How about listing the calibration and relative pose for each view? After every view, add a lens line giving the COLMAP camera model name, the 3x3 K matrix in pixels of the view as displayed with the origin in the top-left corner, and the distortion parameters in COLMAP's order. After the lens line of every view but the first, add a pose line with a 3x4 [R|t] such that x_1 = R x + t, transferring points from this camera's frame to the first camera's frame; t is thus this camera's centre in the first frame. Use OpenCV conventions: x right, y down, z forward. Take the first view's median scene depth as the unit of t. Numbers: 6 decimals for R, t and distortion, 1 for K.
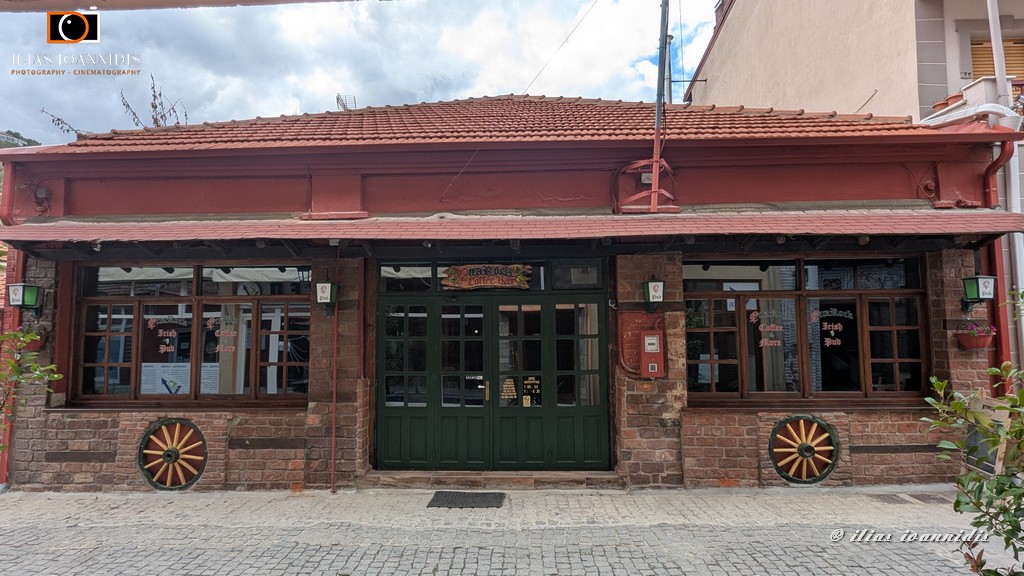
lens RADIAL K [[430.7, 0, 512.4], [0, 430.7, 306.7], [0, 0, 1]] dist [-0.001972, 0.000717]
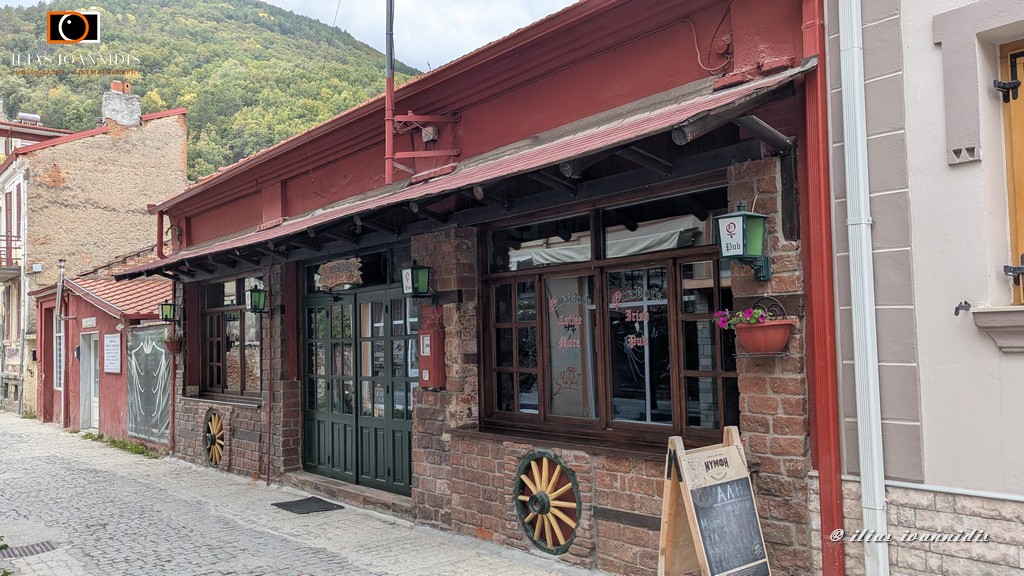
lens RADIAL K [[849.6, 0, 514.7], [0, 849.6, 293.2], [0, 0, 1]] dist [0.101957, -0.211063]
pose [[0.636471, -0.050794, -0.769626, 1.655567], [0.068010, 0.997638, -0.009599, 0.016055], [0.768296, -0.046233, 0.638423, 0.123698]]
